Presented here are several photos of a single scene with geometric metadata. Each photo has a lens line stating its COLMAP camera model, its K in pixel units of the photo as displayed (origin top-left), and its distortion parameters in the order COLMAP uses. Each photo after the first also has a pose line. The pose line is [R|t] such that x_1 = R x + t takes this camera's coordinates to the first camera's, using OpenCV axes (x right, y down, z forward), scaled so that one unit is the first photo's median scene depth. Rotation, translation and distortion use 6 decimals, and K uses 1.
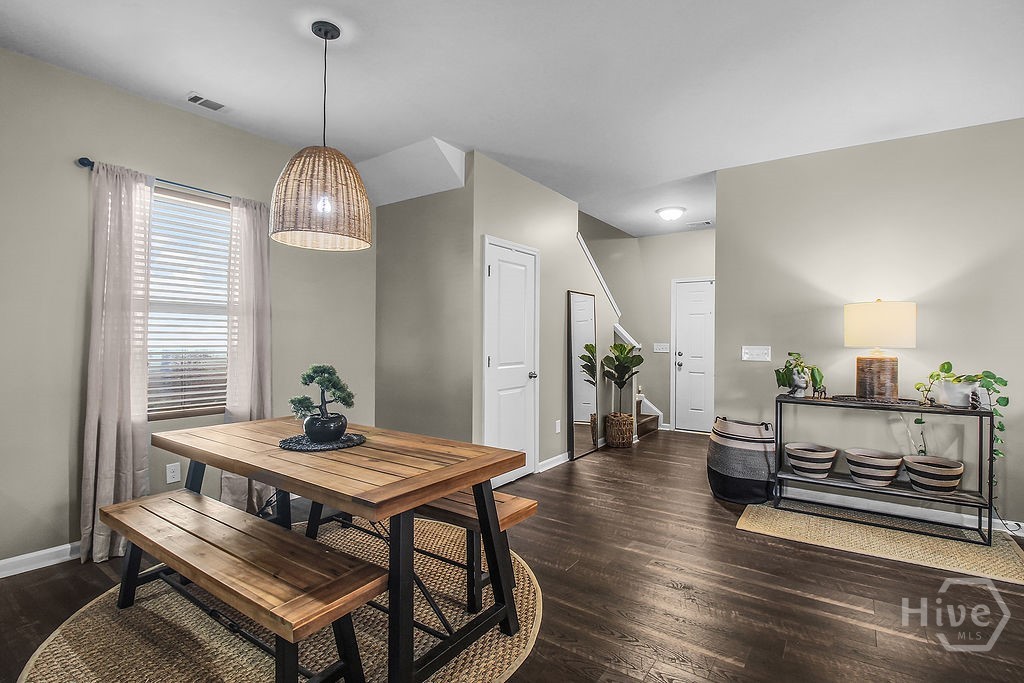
lens RADIAL K [[483.7, 0, 507.4], [0, 483.7, 340.8], [0, 0, 1]] dist [-0.005932, -0.008181]
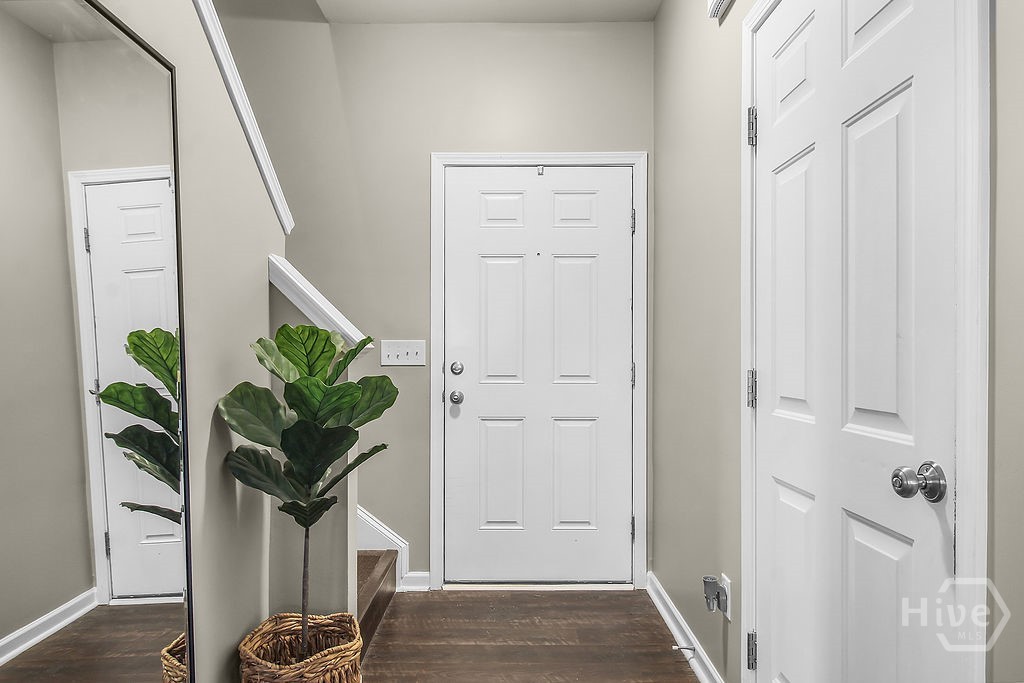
lens RADIAL K [[668.7, 0, 509.6], [0, 668.7, 348.7], [0, 0, 1]] dist [-0.009994, -0.001153]
pose [[0.825532, -0.002964, 0.564348, 0.132217], [0.006283, 0.999973, -0.003939, 0.017065], [-0.564321, 0.006797, 0.825528, 0.665443]]
